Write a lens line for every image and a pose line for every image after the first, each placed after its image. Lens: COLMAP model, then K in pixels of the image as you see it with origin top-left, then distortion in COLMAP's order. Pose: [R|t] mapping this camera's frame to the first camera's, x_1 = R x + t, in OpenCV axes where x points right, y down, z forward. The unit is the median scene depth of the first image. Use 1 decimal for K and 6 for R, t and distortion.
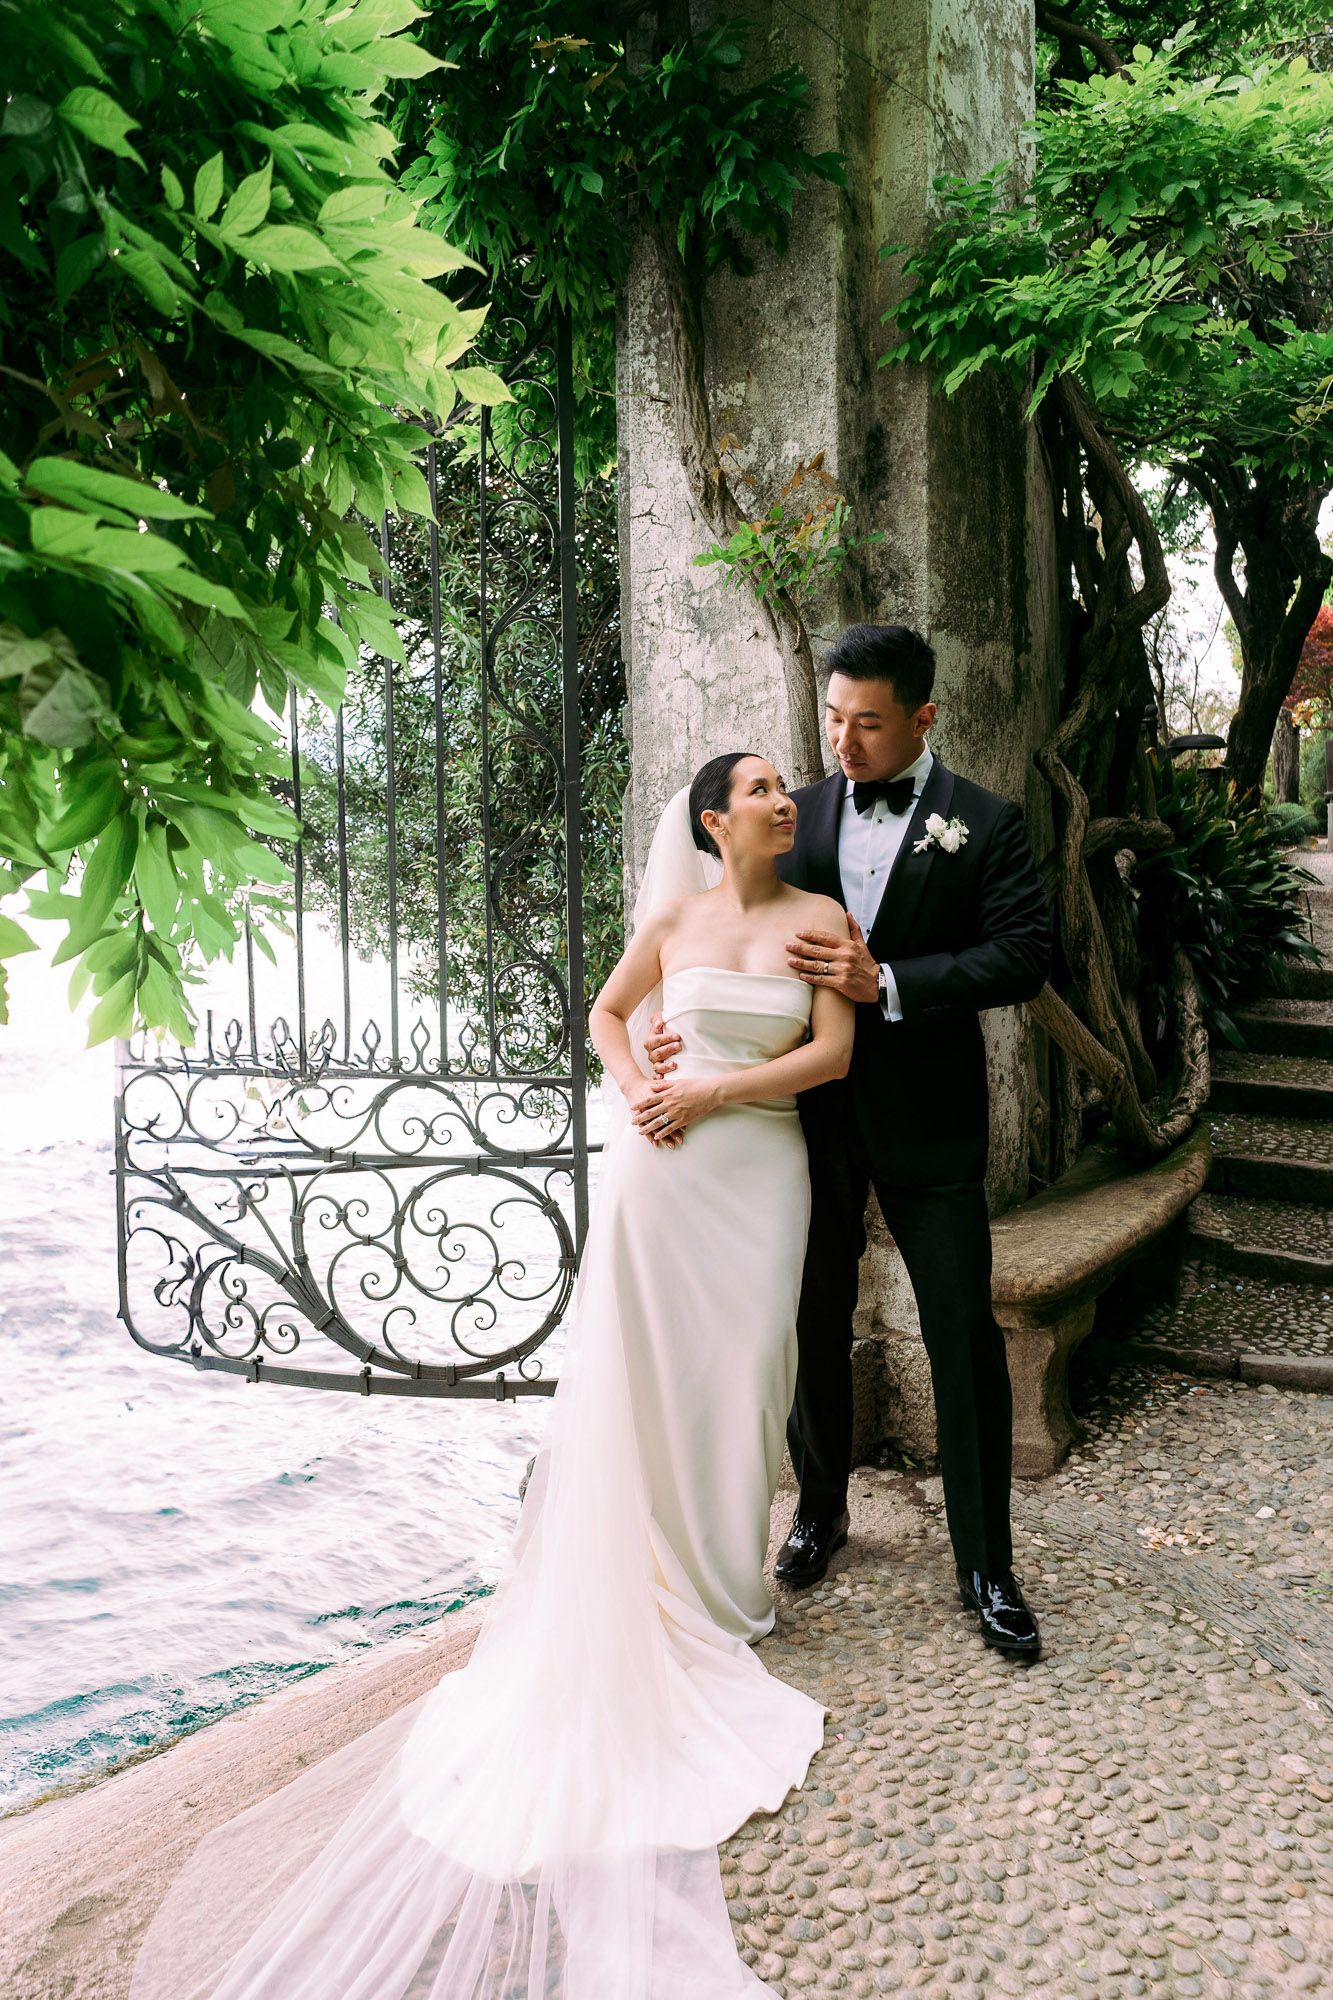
lens RADIAL K [[1570.8, 0, 665.2], [0, 1570.8, 946.6], [0, 0, 1]] dist [-0.018357, -0.001257]
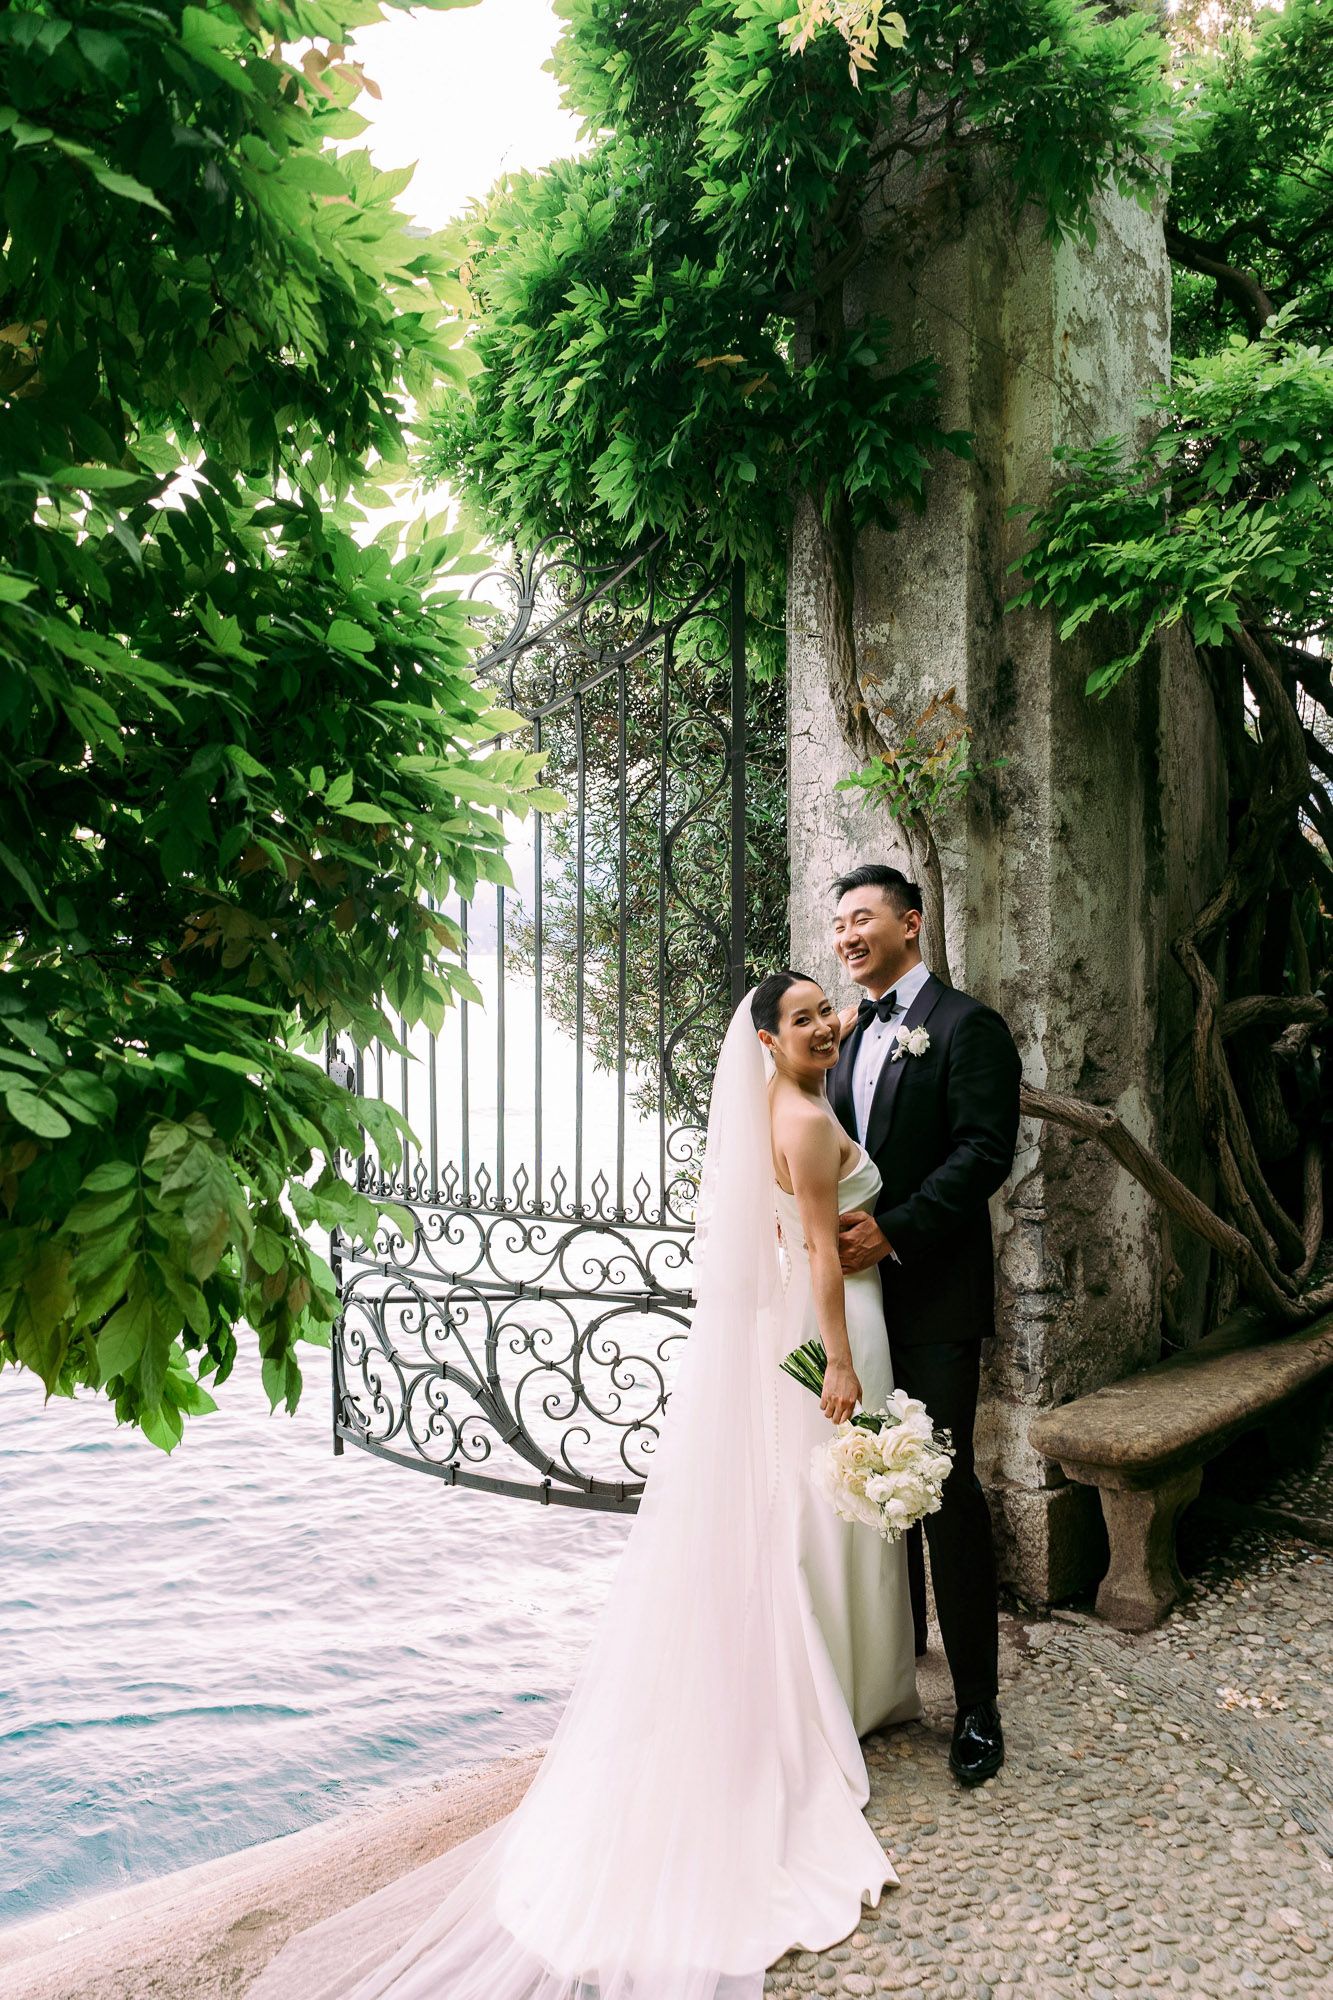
lens RADIAL K [[1570.8, 0, 665.2], [0, 1570.8, 946.6], [0, 0, 1]] dist [-0.018357, -0.001257]
pose [[0.985927, 0.014992, -0.166504, 0.086158], [-0.024489, 0.998179, -0.055135, -0.061643], [0.165374, 0.058437, 0.984498, -0.134152]]
